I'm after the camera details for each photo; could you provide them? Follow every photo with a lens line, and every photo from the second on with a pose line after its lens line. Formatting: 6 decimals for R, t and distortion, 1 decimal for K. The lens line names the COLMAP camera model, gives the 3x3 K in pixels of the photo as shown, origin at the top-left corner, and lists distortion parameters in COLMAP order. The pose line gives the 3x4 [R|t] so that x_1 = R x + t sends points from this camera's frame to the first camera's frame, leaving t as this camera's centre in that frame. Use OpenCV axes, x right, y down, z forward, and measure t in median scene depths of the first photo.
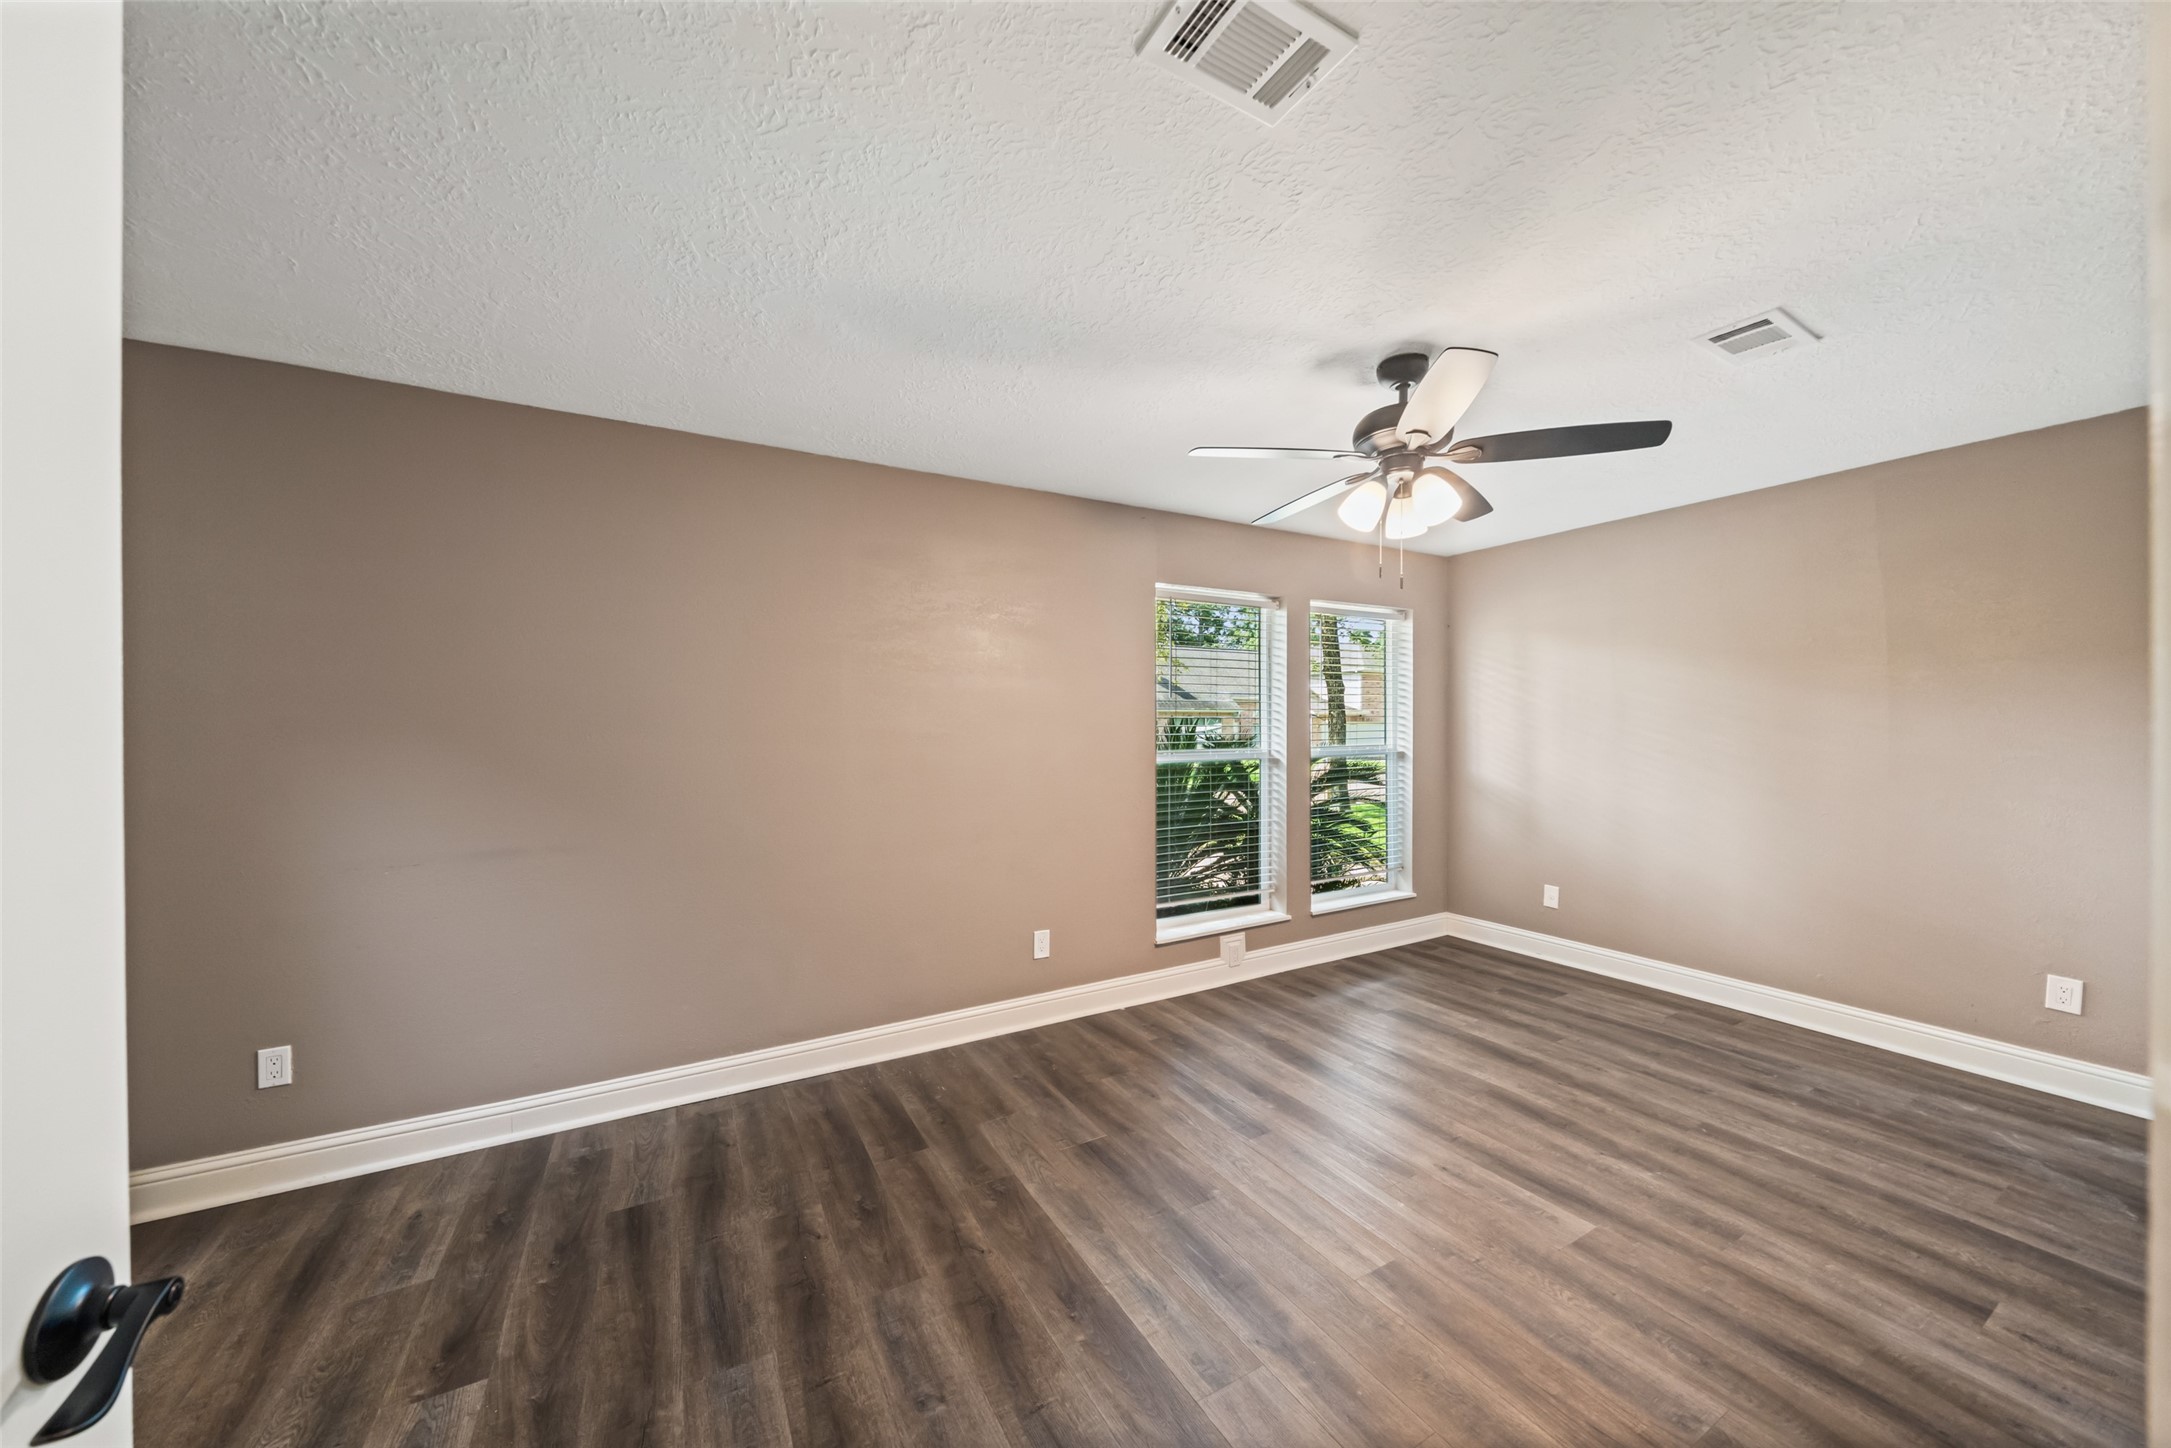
lens RADIAL K [[749.1, 0, 1081.5], [0, 749.1, 734.6], [0, 0, 1]] dist [-0.001685, -0.000008]
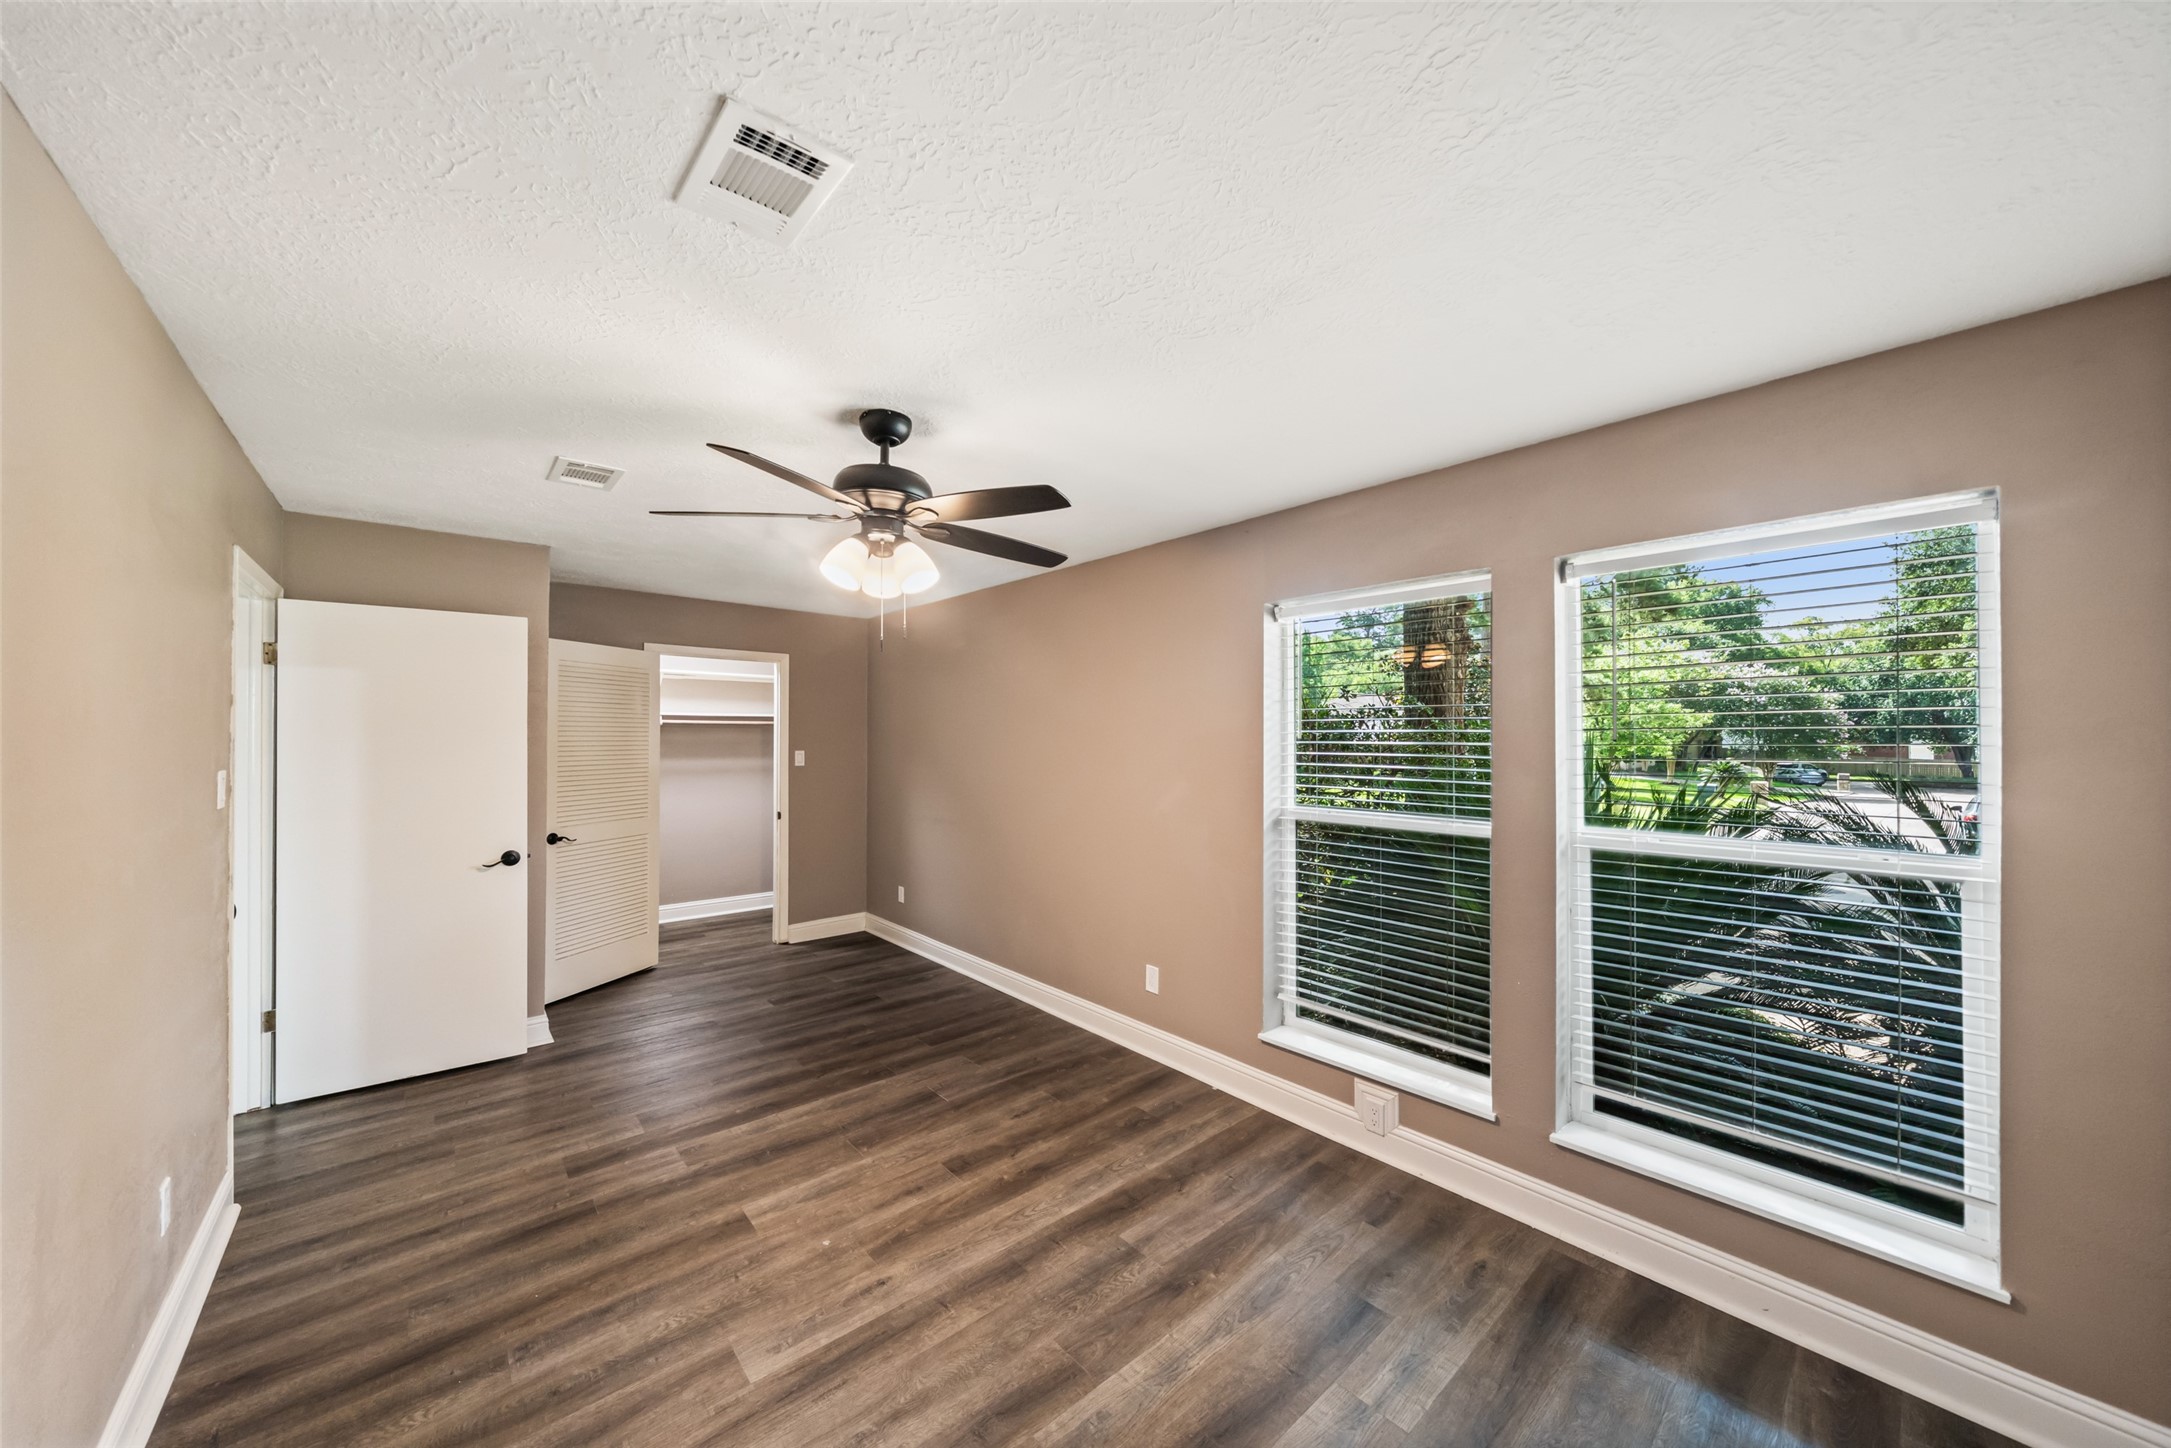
lens RADIAL K [[749.1, 0, 1092.7], [0, 749.1, 734.4], [0, 0, 1]] dist [-0.001685, -0.000008]
pose [[0.213801, 0.002238, -0.976875, 1.250038], [-0.012569, 0.999921, -0.000460, -0.074987], [0.976796, 0.012377, 0.213813, 0.921889]]
